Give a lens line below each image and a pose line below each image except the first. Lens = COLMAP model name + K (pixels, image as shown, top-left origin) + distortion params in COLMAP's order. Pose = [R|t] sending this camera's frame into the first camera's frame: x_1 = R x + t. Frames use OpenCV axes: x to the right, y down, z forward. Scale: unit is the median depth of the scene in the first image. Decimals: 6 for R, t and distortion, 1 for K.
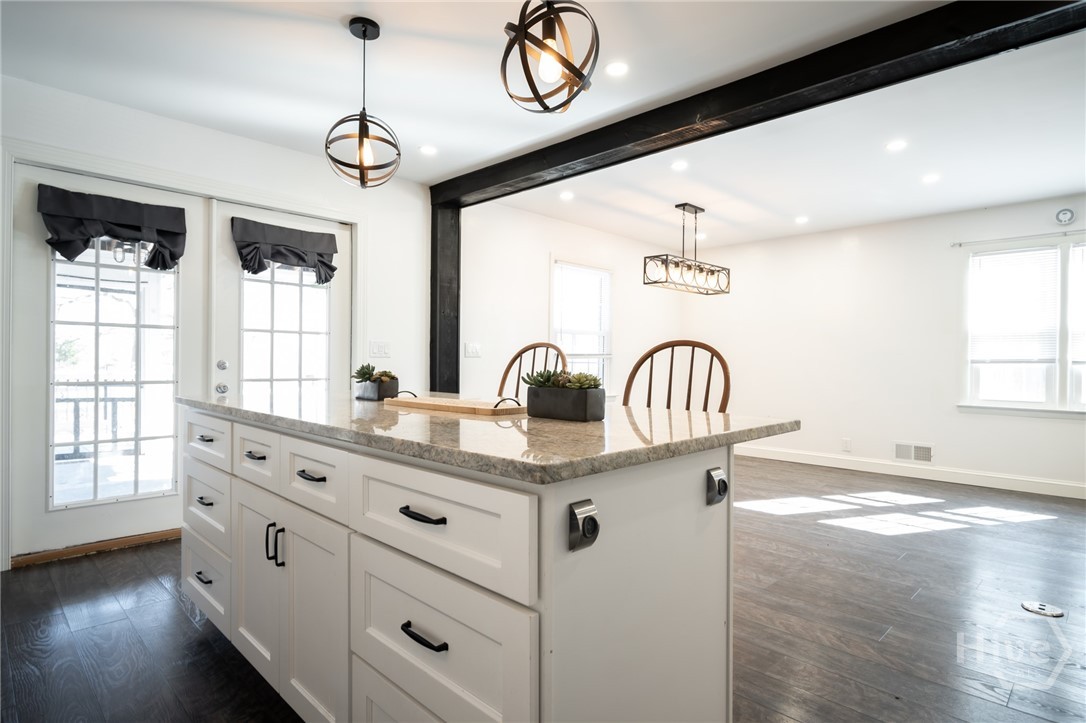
lens RADIAL K [[578.3, 0, 543.0], [0, 578.3, 361.5], [0, 0, 1]] dist [-0.002228, -0.000681]
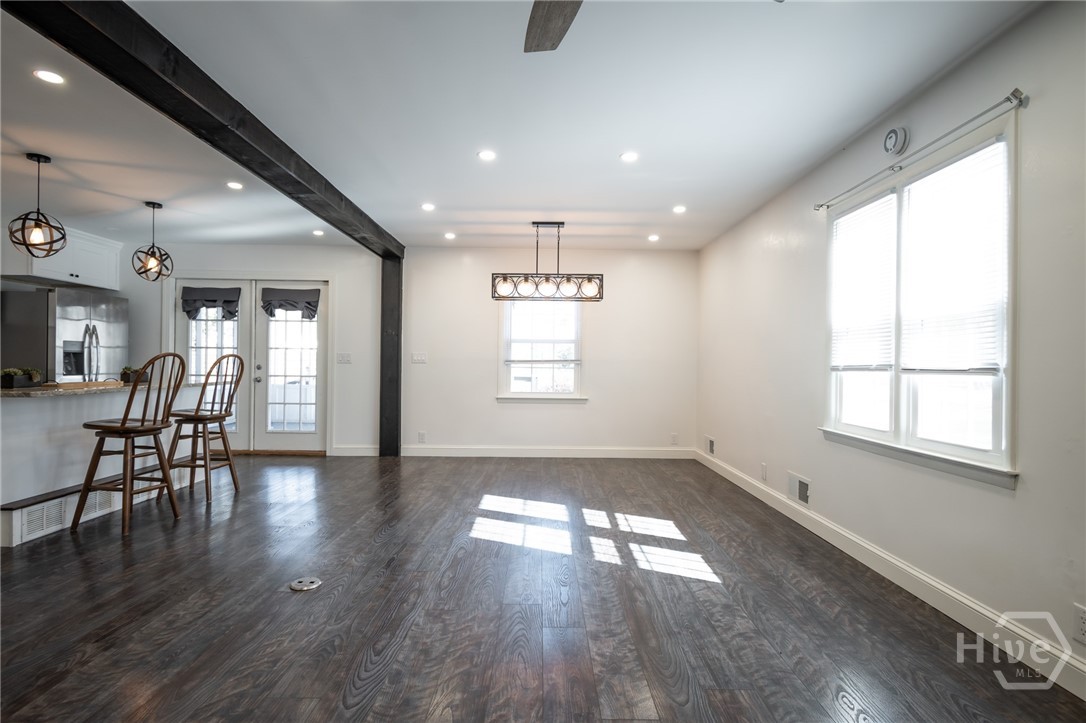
lens RADIAL K [[546.0, 0, 543.0], [0, 546.0, 361.5], [0, 0, 1]] dist [0.001556, 0.000170]
pose [[0.710942, -0.003044, -0.703244, 1.064982], [-0.005503, 0.999936, -0.009890, -0.000025], [0.703229, 0.010901, 0.710880, 0.304722]]
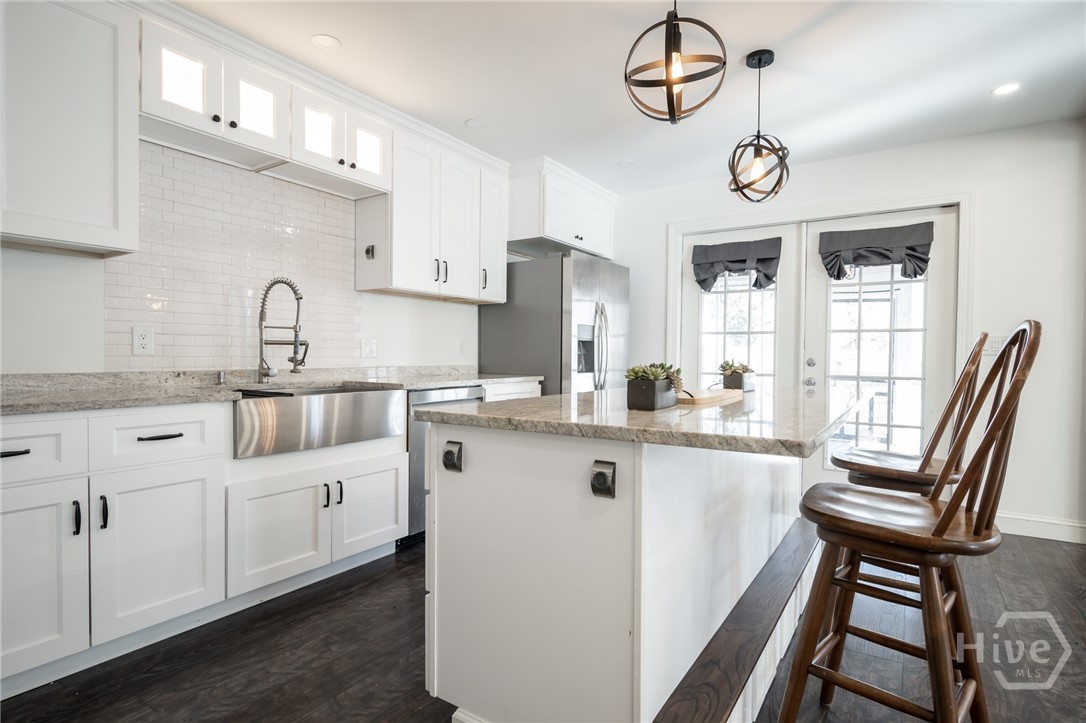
lens RADIAL K [[548.1, 0, 543.0], [0, 548.1, 361.5], [0, 0, 1]] dist [-0.000527, -0.000165]
pose [[0.198036, 0.004578, -0.980184, 0.330348], [-0.006933, 0.999971, 0.003270, 0.003496], [0.980170, 0.006148, 0.198062, 0.197711]]
